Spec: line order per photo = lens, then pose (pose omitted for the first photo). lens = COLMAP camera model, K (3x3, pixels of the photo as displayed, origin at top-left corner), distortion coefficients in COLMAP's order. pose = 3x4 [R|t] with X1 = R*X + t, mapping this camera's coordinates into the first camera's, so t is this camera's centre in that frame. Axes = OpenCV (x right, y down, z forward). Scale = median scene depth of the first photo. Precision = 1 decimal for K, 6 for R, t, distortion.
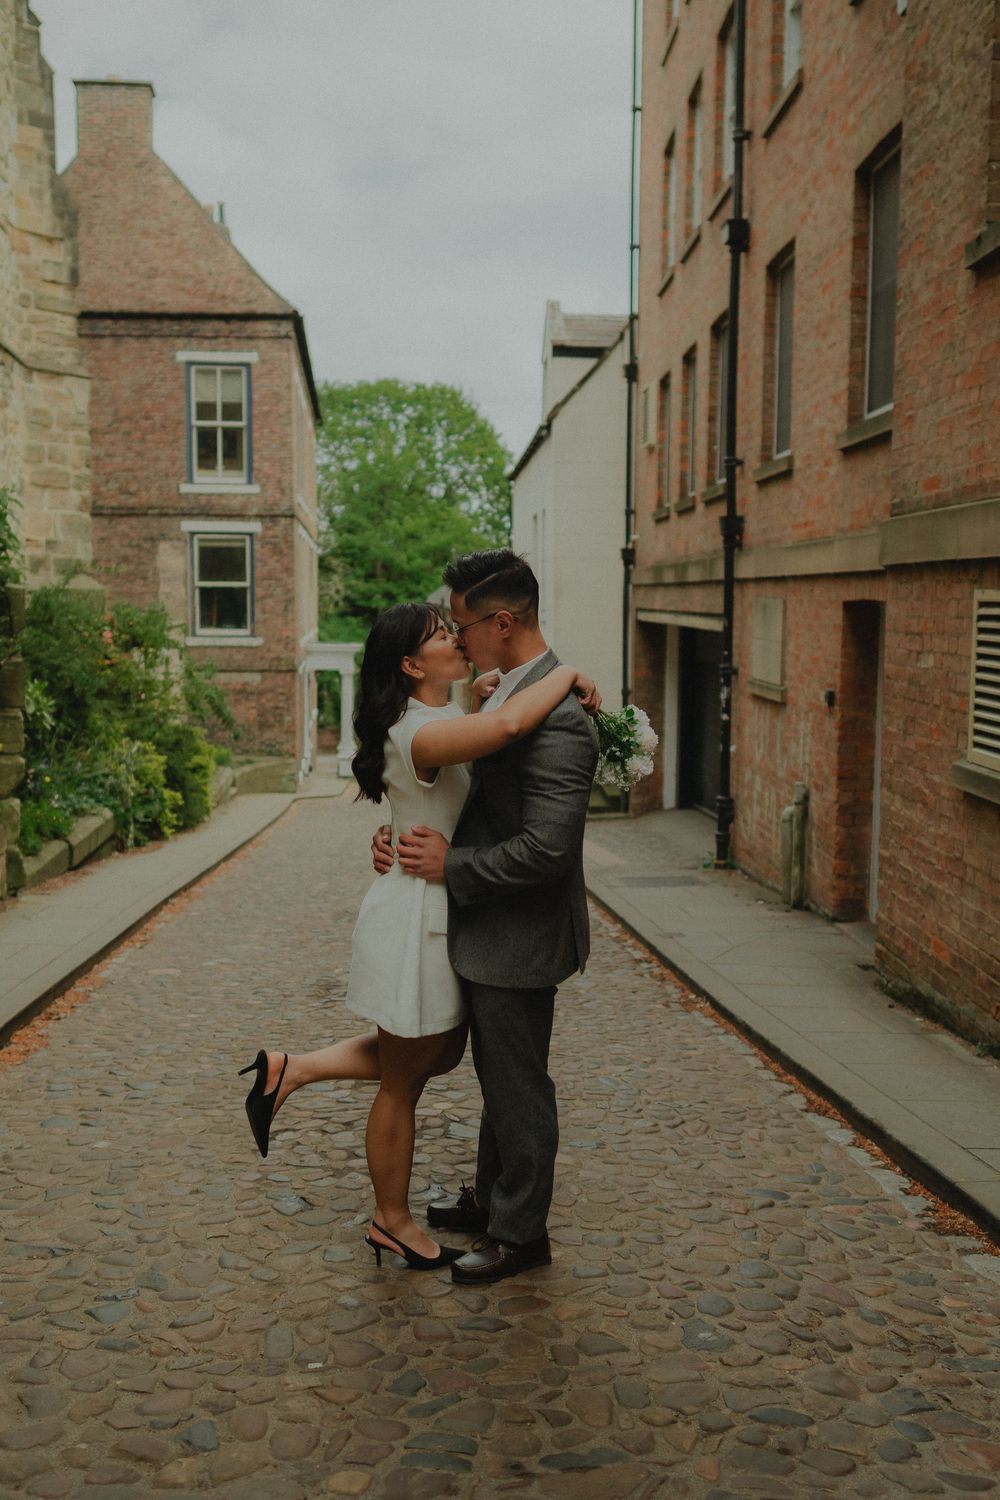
lens RADIAL K [[1566.9, 0, 499.5], [0, 1566.9, 752.8], [0, 0, 1]] dist [-0.003101, 0.016284]
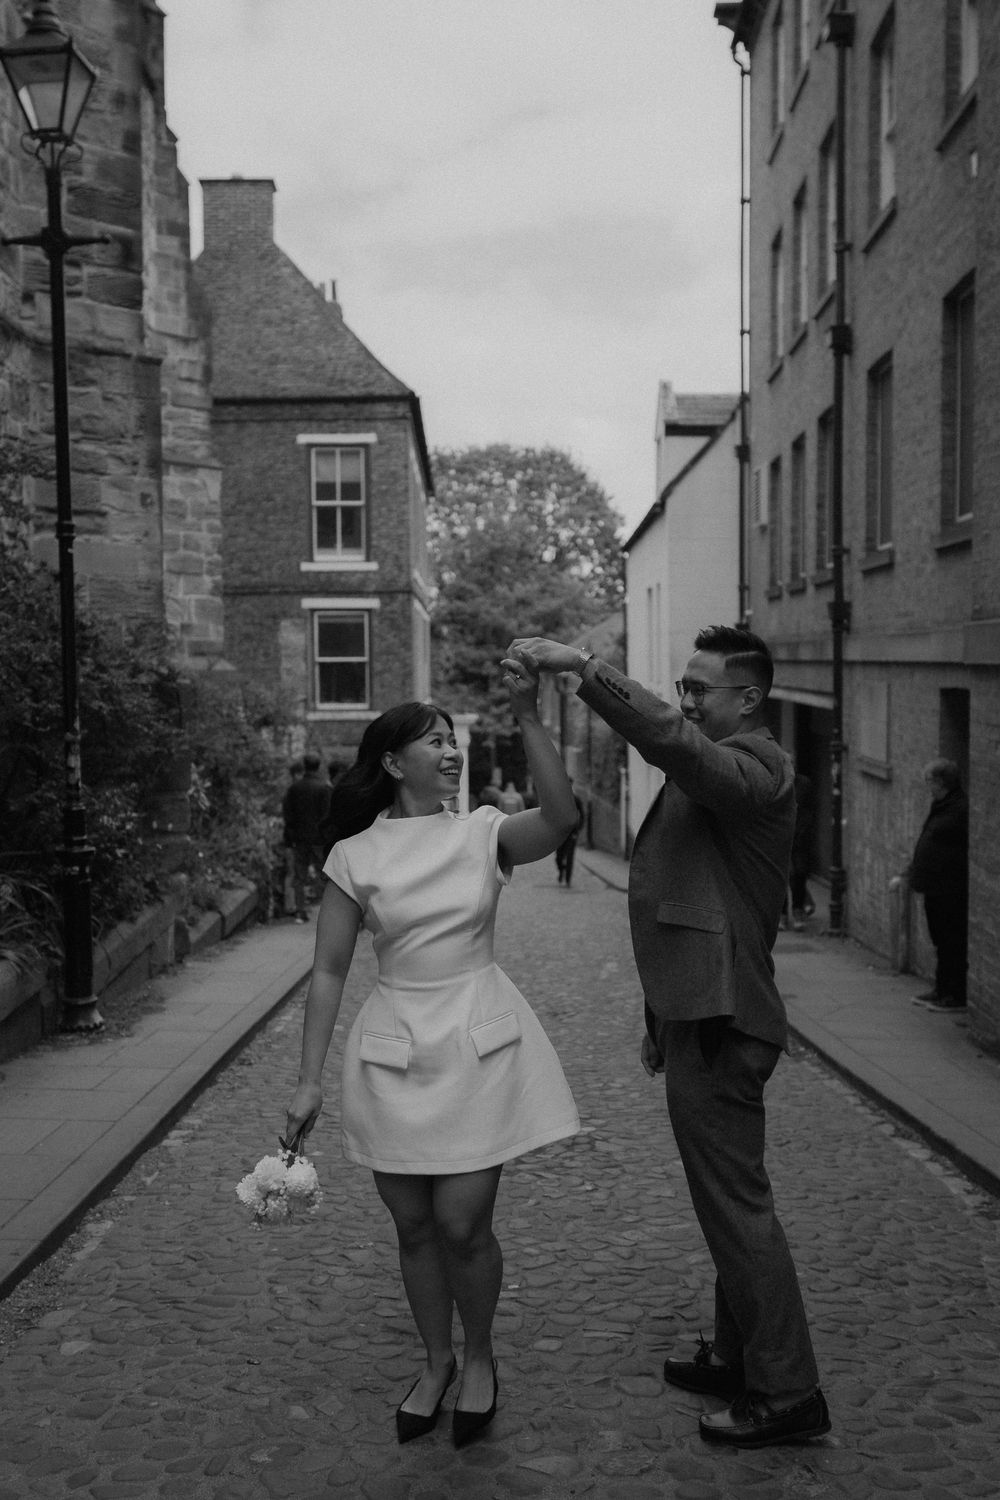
lens RADIAL K [[1638.7, 0, 500.0], [0, 1638.7, 750.0], [0, 0, 1]] dist [-0.002788, 0.006853]
pose [[0.997665, -0.009780, -0.067596, -0.005628], [0.006877, 0.999049, -0.043045, -0.004561], [0.067953, 0.042479, 0.996784, -0.098661]]
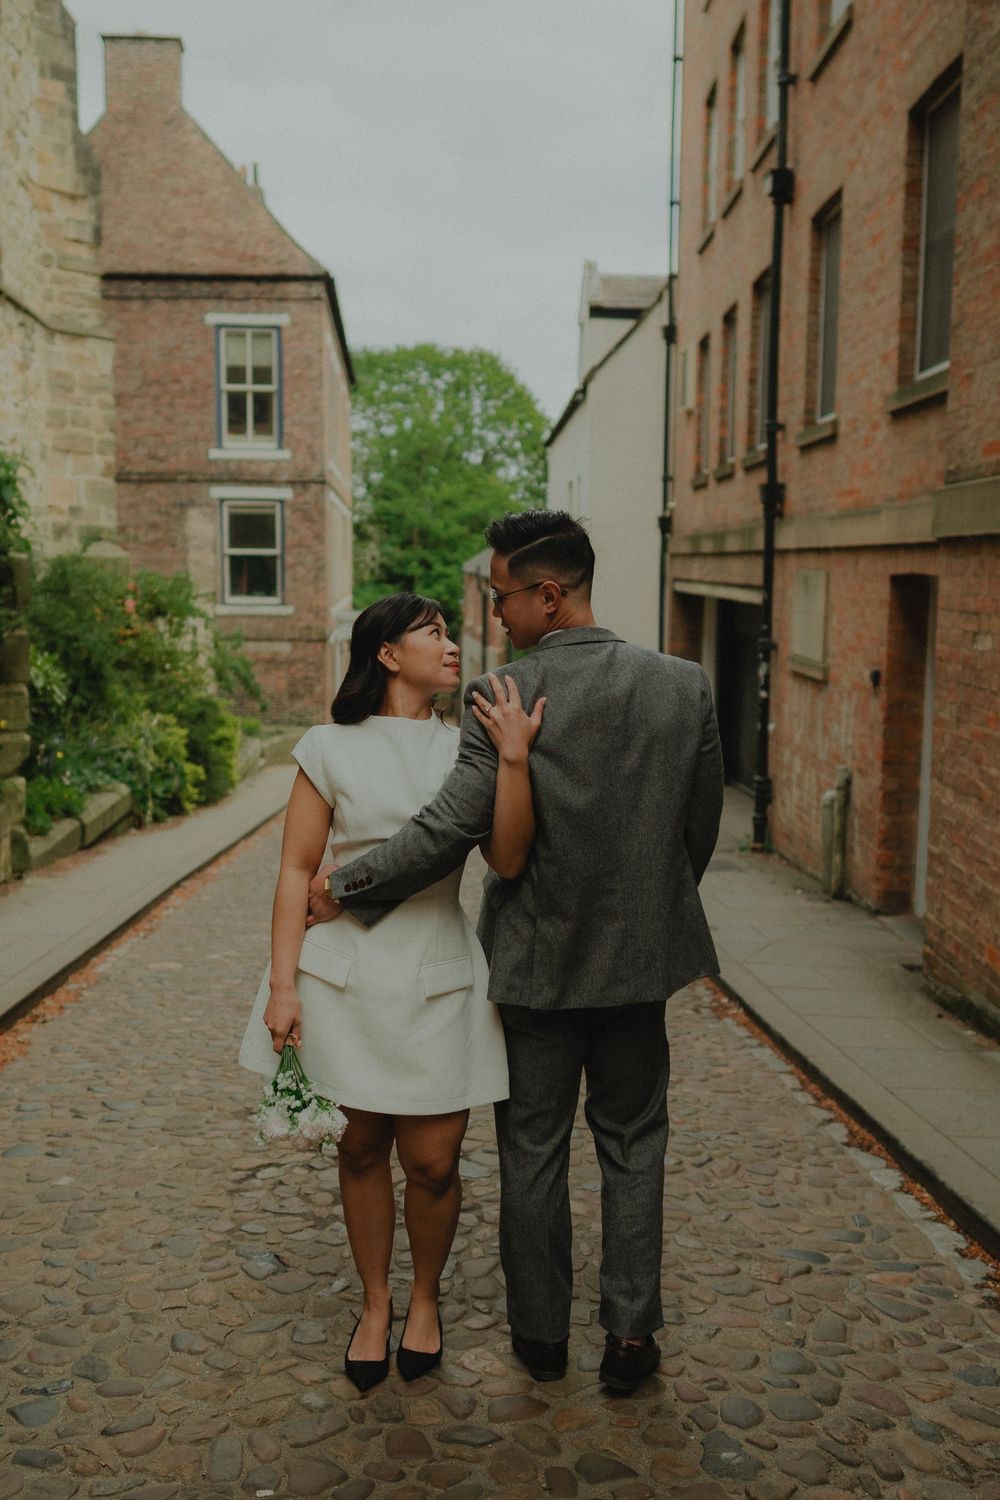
lens RADIAL K [[1566.9, 0, 499.5], [0, 1566.9, 752.8], [0, 0, 1]] dist [-0.003101, 0.016284]
pose [[0.999684, 0.006003, -0.024411, 0.005723], [-0.005492, 0.999765, 0.020965, -0.005549], [0.024531, -0.020824, 0.999482, 0.035298]]
